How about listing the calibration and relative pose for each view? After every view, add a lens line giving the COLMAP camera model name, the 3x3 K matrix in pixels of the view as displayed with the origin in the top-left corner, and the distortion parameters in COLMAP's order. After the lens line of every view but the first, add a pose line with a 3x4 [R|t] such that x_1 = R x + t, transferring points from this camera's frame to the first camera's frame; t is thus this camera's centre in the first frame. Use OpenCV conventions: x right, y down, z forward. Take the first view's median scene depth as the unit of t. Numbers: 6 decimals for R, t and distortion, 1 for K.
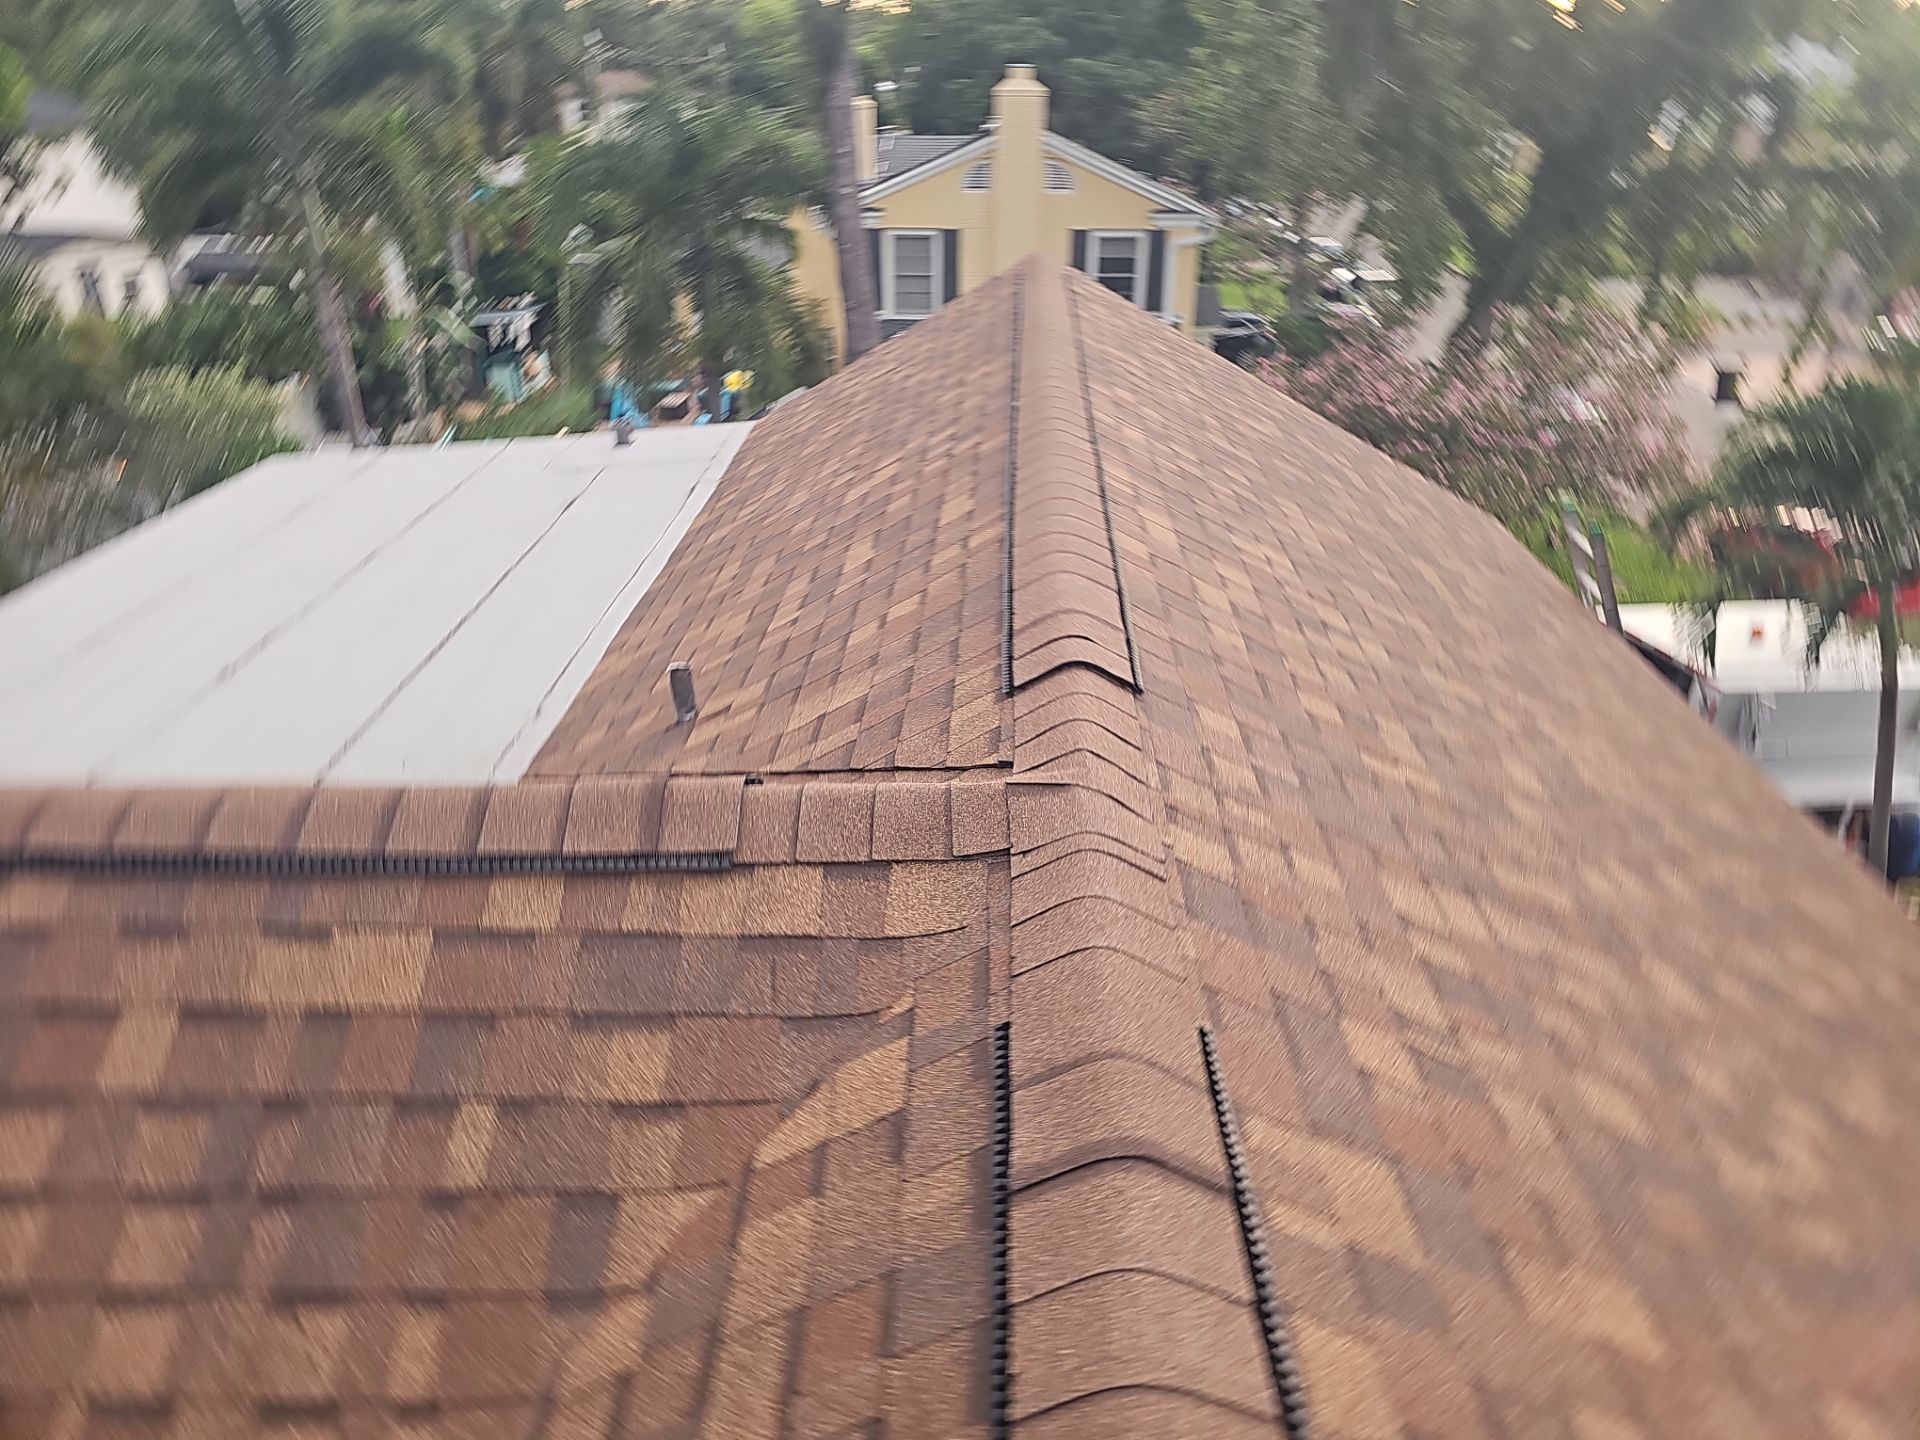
lens RADIAL K [[1251.7, 0, 943.5], [0, 1251.7, 727.7], [0, 0, 1]] dist [0.046584, -0.032817]
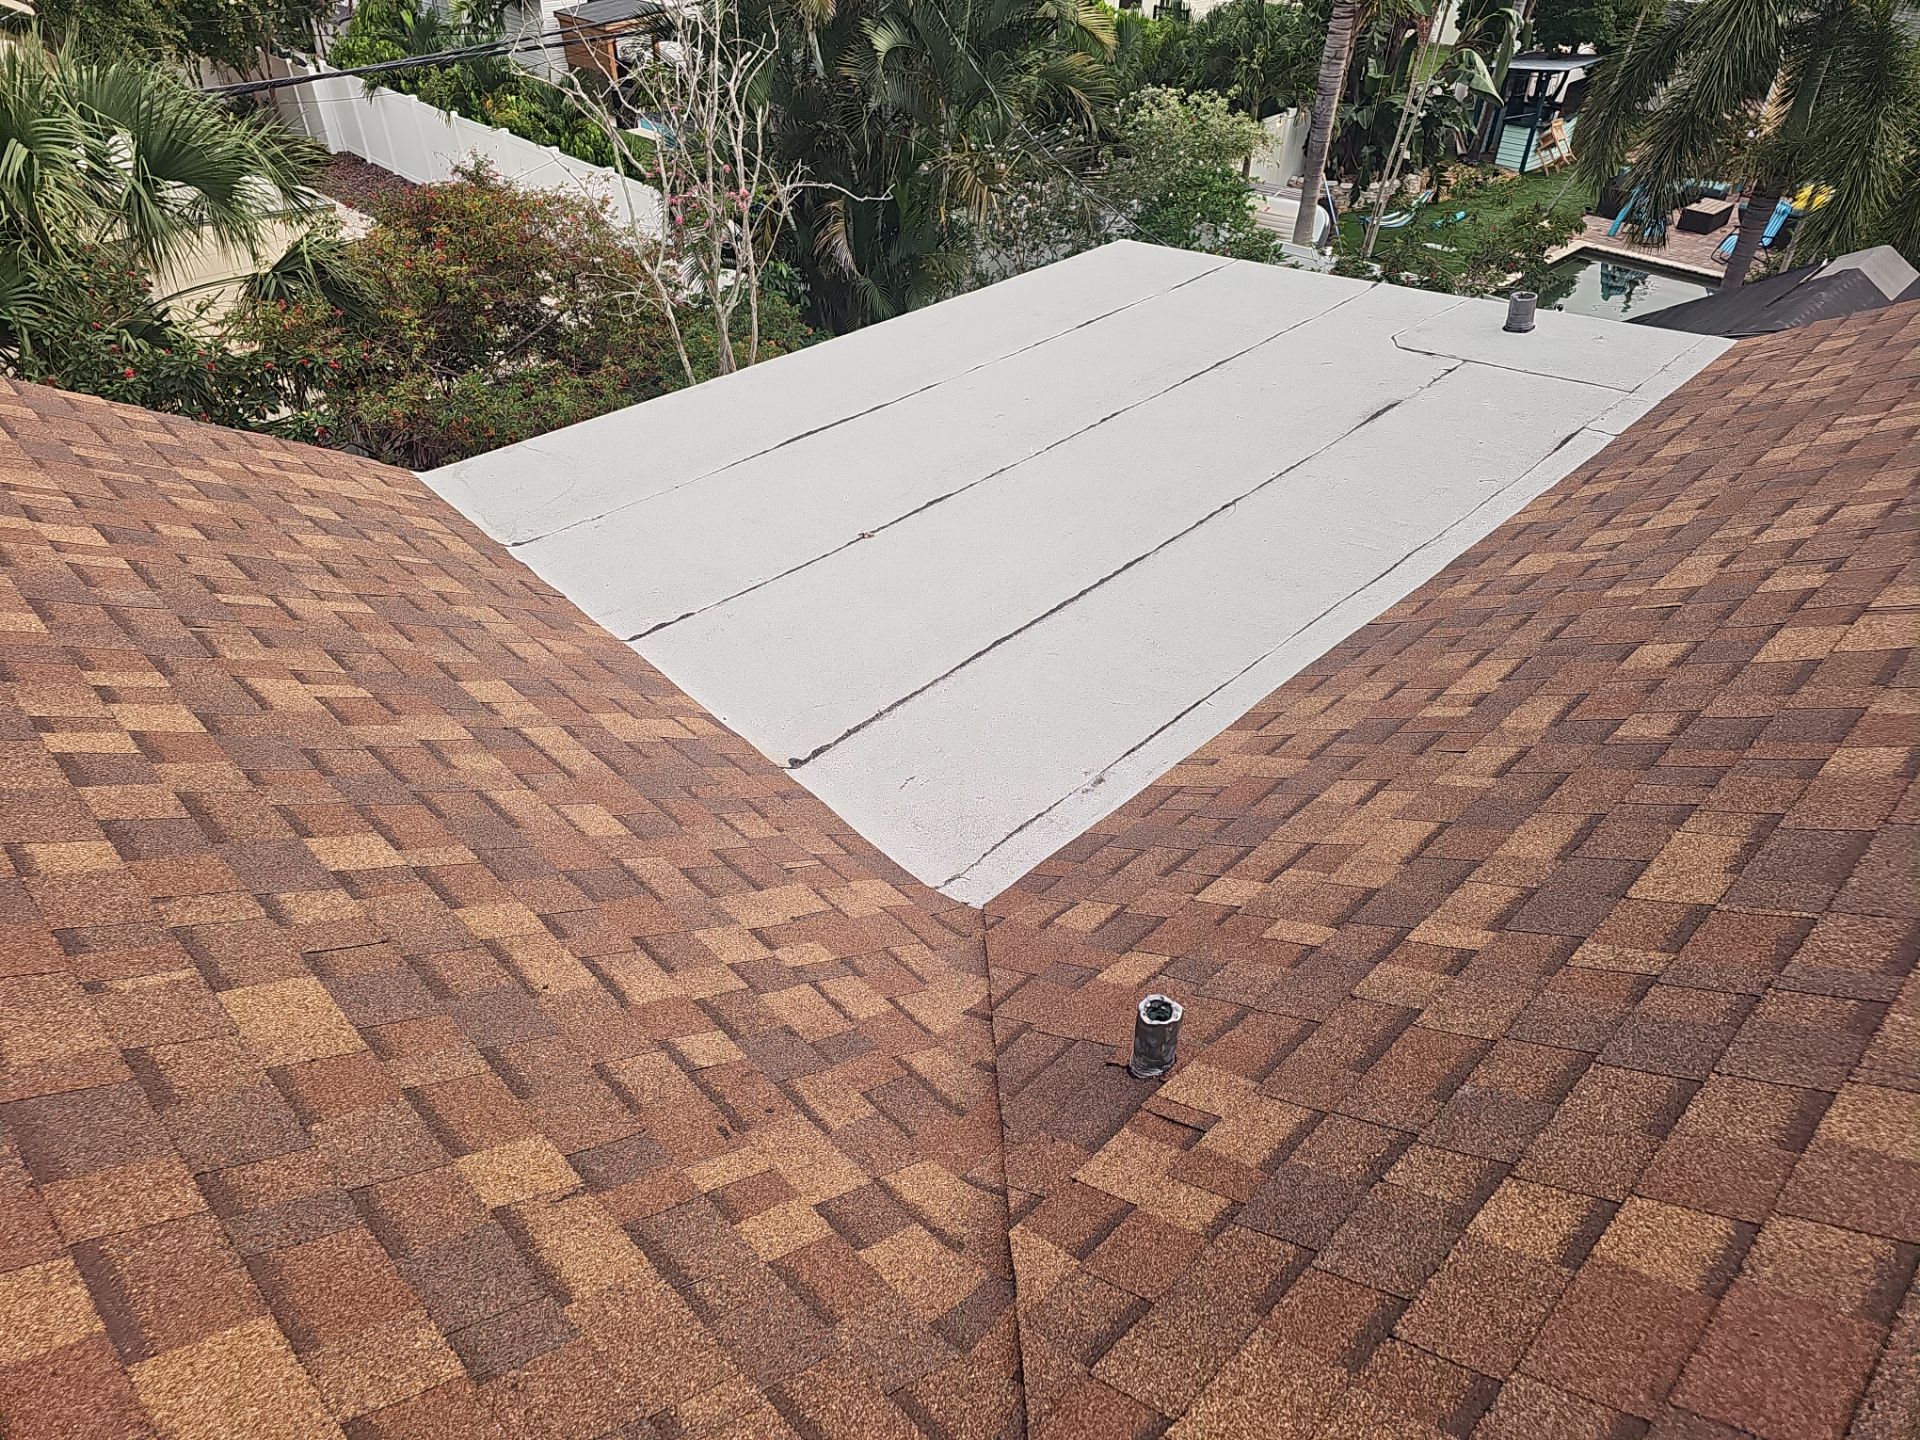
lens RADIAL K [[1259.2, 0, 943.5], [0, 1259.2, 733.3], [0, 0, 1]] dist [0.054293, -0.043499]
pose [[0.736429, 0.419261, -0.530936, -0.021769], [-0.317974, 0.907230, 0.275364, -0.115908], [0.597131, -0.033962, 0.801425, 0.244565]]
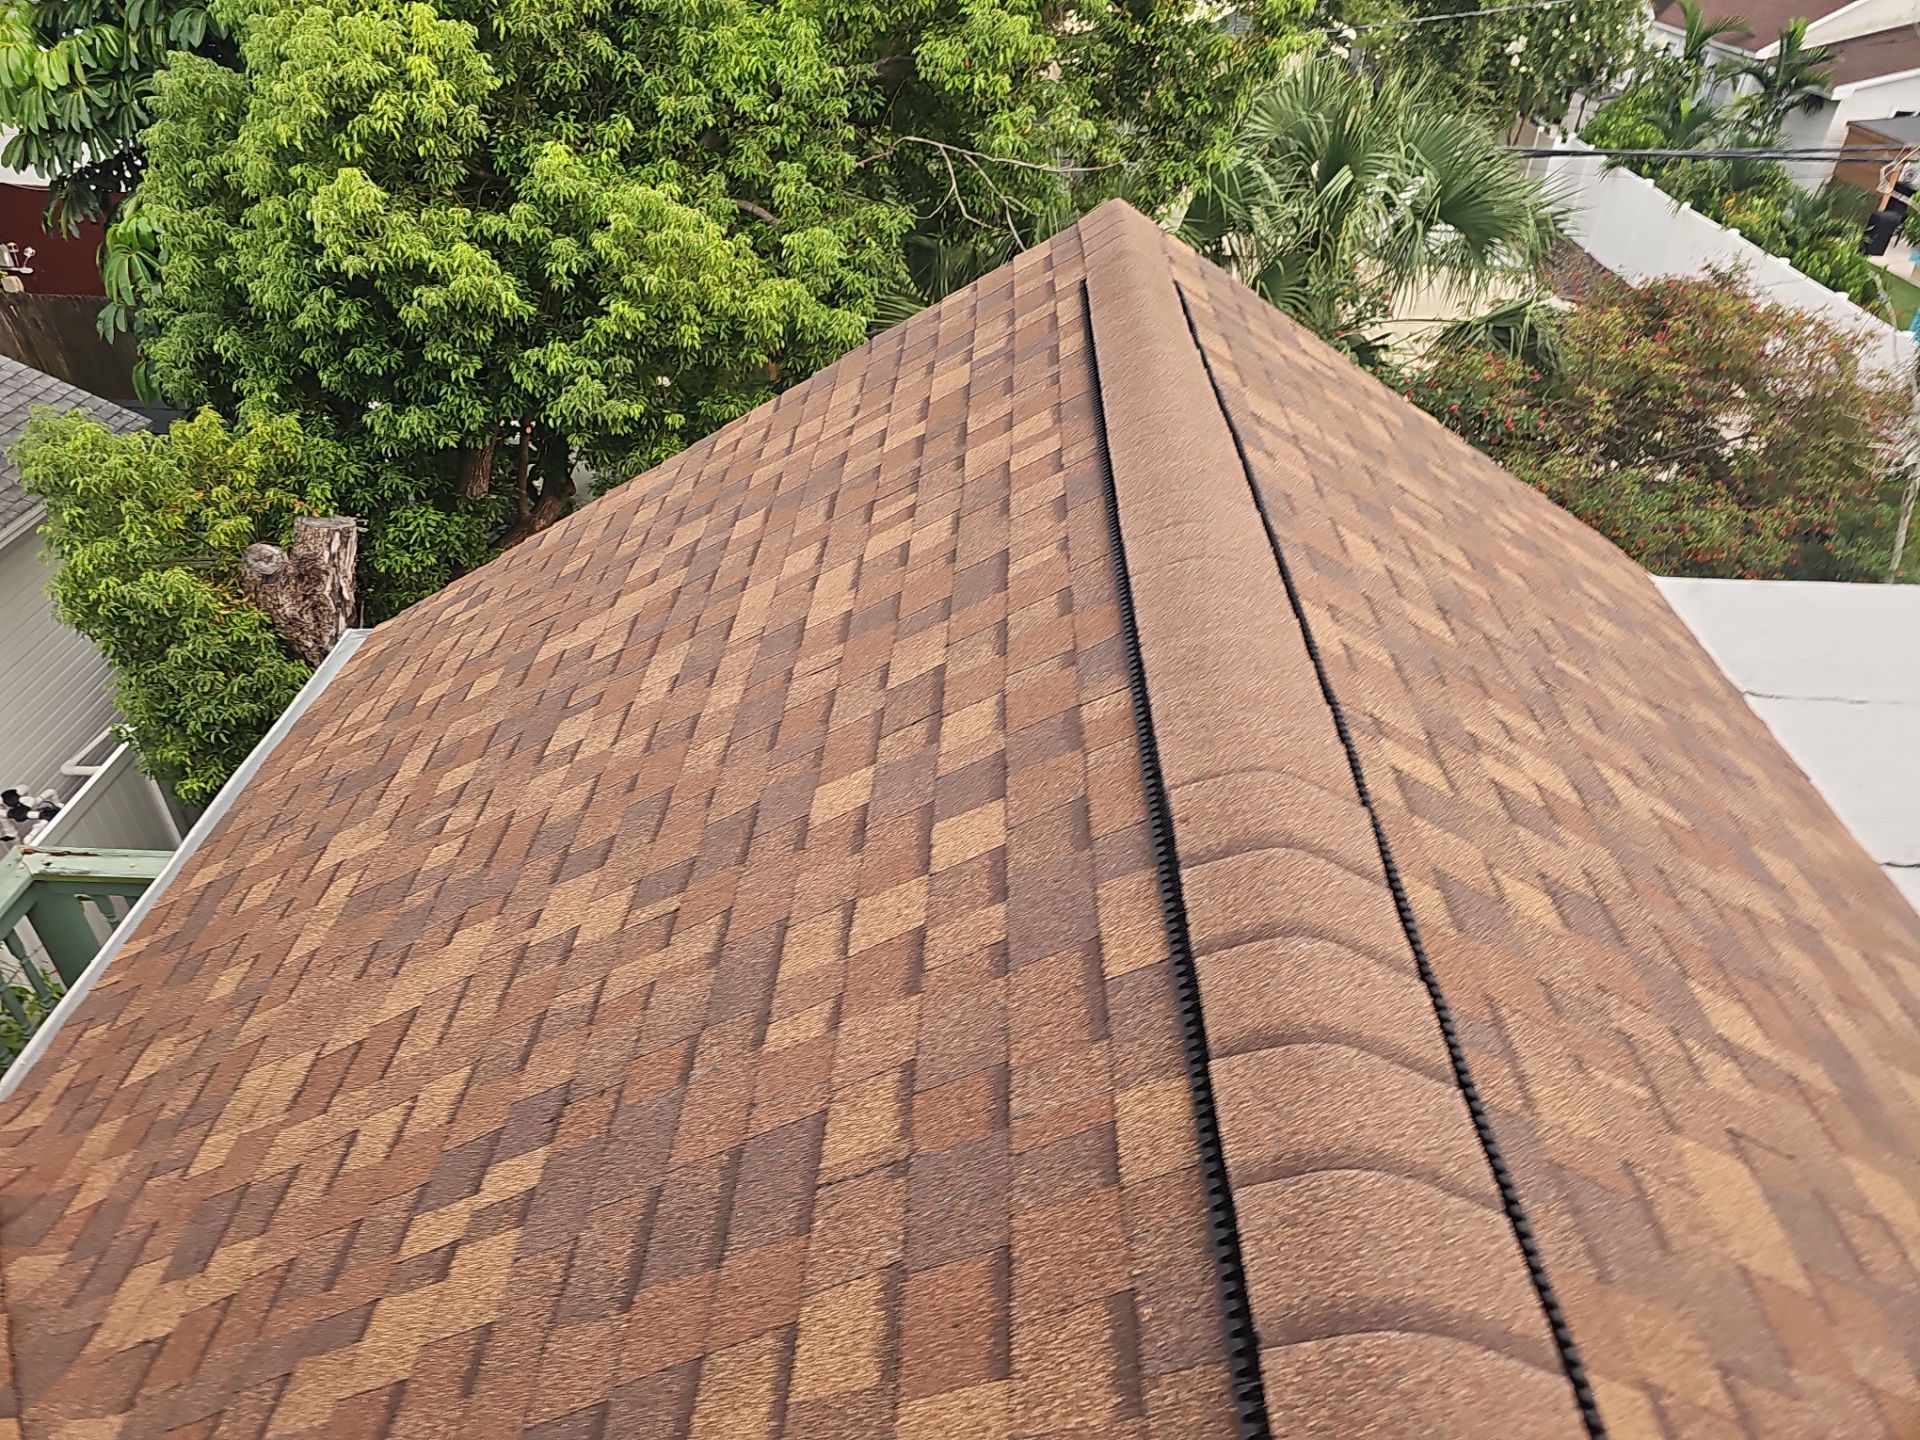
lens RADIAL K [[1251.7, 0, 943.5], [0, 1251.7, 727.7], [0, 0, 1]] dist [0.046584, -0.032817]
pose [[0.011783, 0.588502, -0.808410, -0.083614], [-0.479187, 0.712910, 0.511995, -0.071863], [0.877633, 0.381347, 0.290403, 0.164340]]
